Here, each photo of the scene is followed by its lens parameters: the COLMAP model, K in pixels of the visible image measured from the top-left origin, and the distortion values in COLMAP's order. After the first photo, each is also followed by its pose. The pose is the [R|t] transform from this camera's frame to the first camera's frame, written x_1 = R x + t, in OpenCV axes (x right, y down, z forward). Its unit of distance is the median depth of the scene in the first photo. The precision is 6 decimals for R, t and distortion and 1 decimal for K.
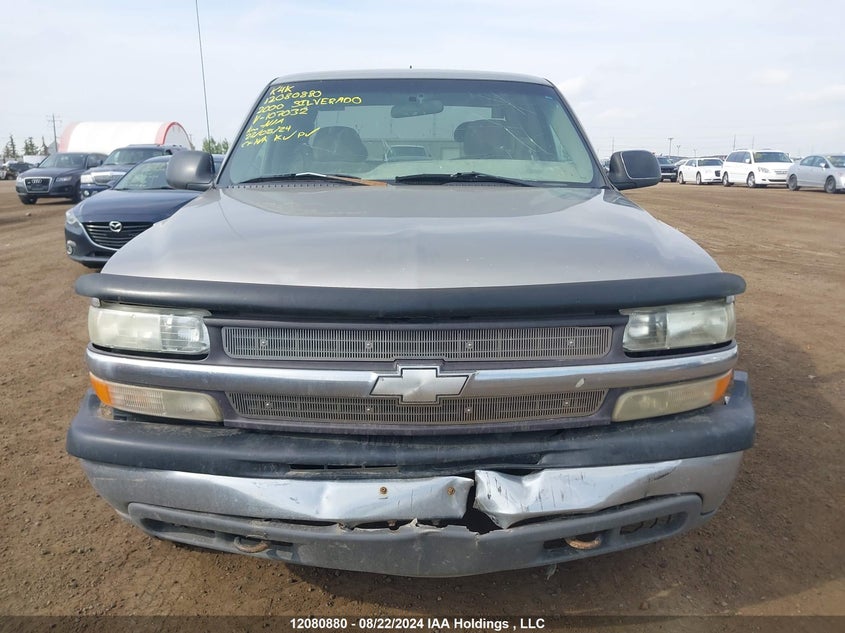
lens RADIAL K [[674.4, 0, 422.5], [0, 674.4, 316.5], [0, 0, 1]] dist [0.005588, -0.003105]
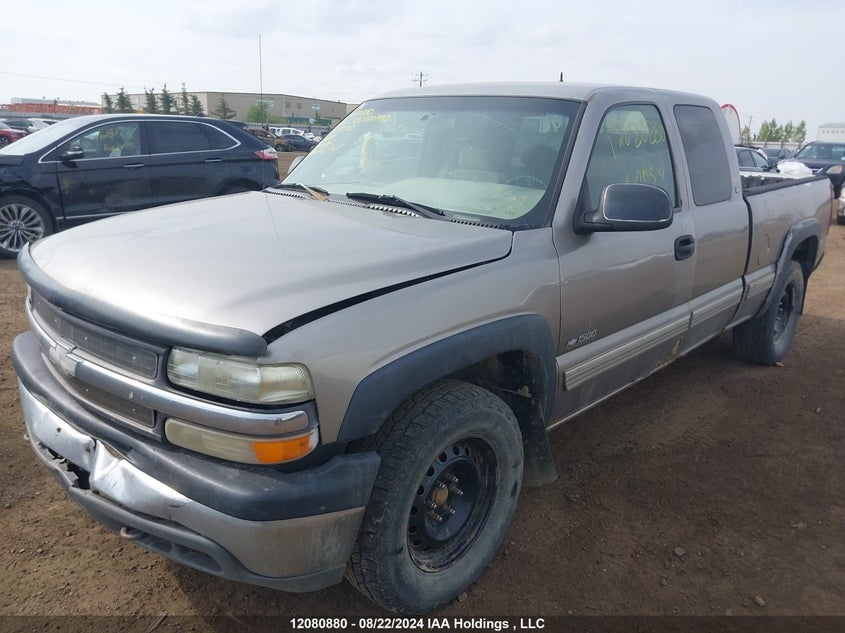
lens RADIAL K [[674.4, 0, 422.5], [0, 674.4, 316.5], [0, 0, 1]] dist [0.005588, -0.003105]
pose [[0.712458, 0.203613, -0.671525, 1.212618], [-0.185931, 0.977549, 0.099137, -0.216708], [0.676634, 0.054226, 0.734320, 0.445421]]
